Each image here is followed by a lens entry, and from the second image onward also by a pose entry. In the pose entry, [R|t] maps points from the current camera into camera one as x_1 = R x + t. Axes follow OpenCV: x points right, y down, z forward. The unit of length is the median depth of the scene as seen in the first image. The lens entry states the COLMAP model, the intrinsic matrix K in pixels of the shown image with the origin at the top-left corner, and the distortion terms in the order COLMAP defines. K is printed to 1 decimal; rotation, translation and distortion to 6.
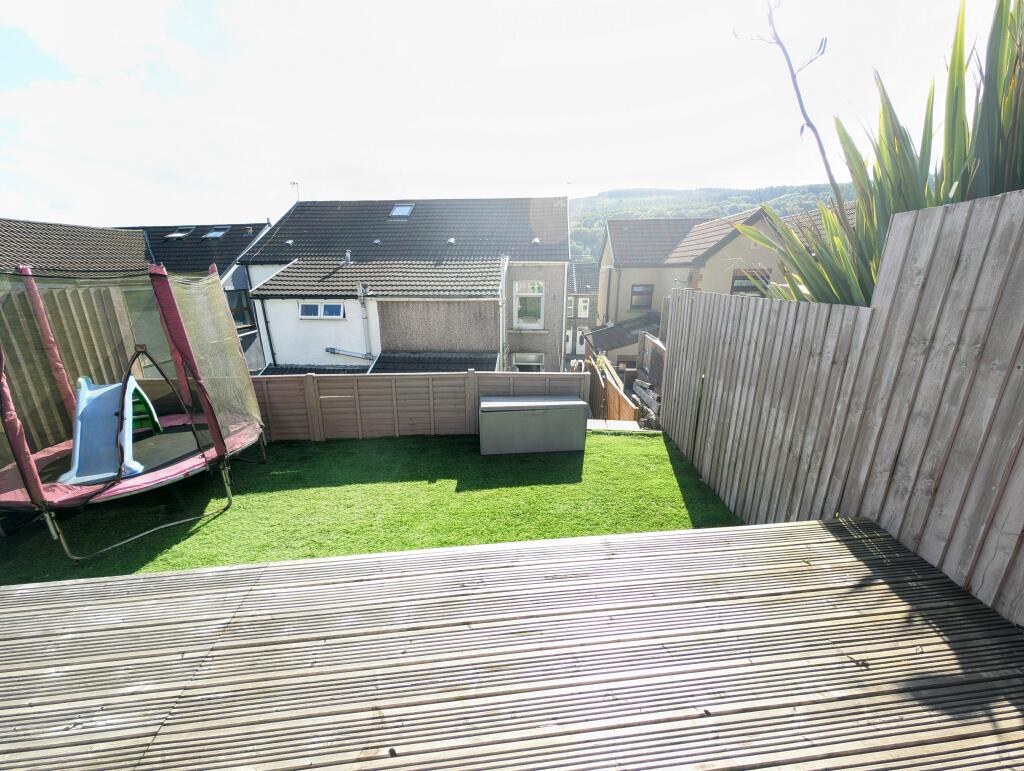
lens RADIAL K [[389.7, 0, 512.8], [0, 389.7, 387.6], [0, 0, 1]] dist [0.011424, -0.002530]
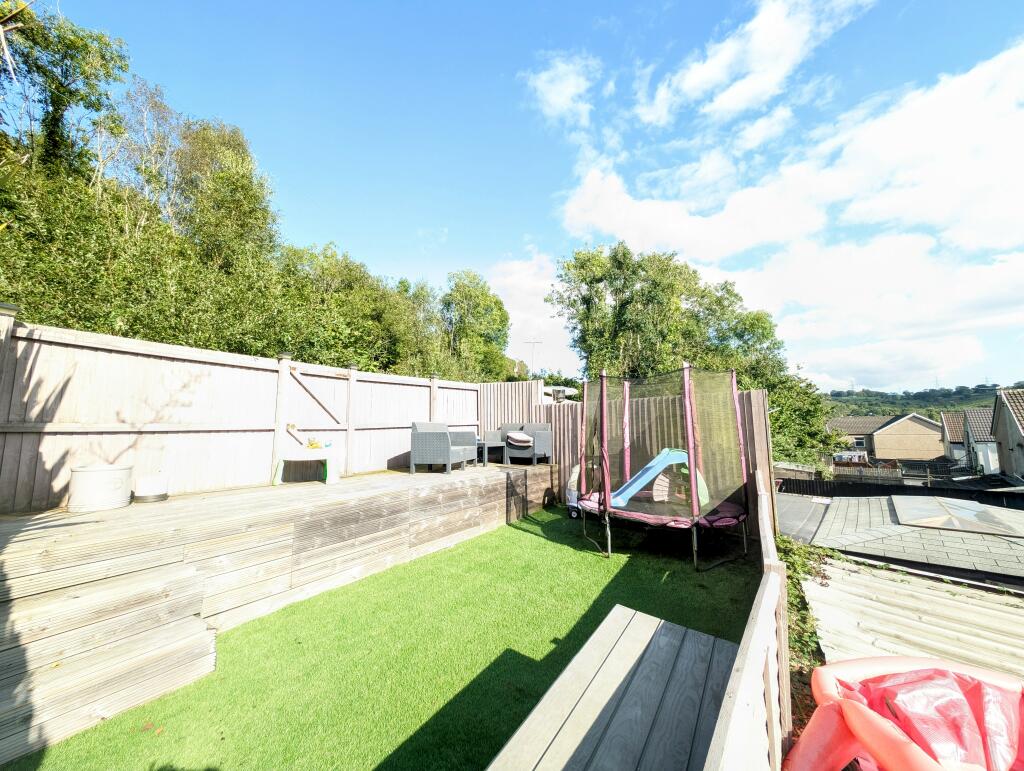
lens RADIAL K [[372.7, 0, 529.4], [0, 372.7, 385.7], [0, 0, 1]] dist [-0.000444, -0.000307]
pose [[-0.617822, -0.081806, -0.782051, 0.385068], [-0.202551, 0.977567, 0.057758, -0.236226], [0.759782, 0.194089, -0.620532, 1.343316]]
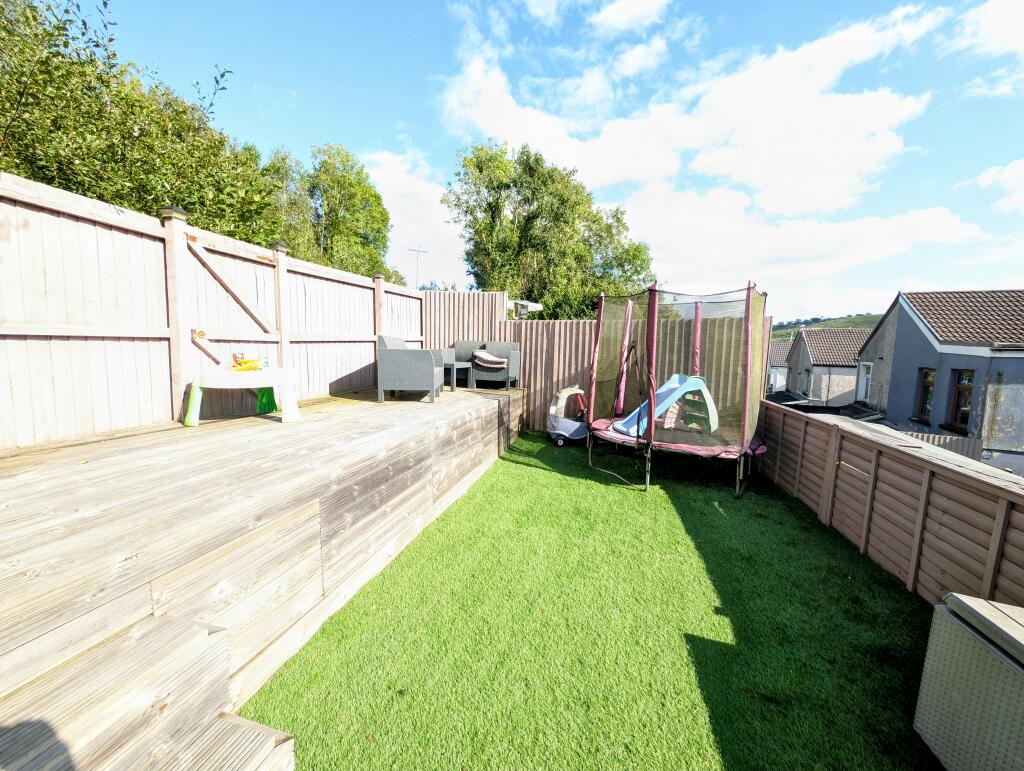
lens RADIAL K [[372.5, 0, 512.4], [0, 372.5, 371.9], [0, 0, 1]] dist [0.000148, 0.000151]
pose [[-0.350612, 0.055336, -0.934885, 0.397931], [-0.275615, 0.947948, 0.159473, -0.092993], [0.895046, 0.313582, -0.317111, 0.827320]]
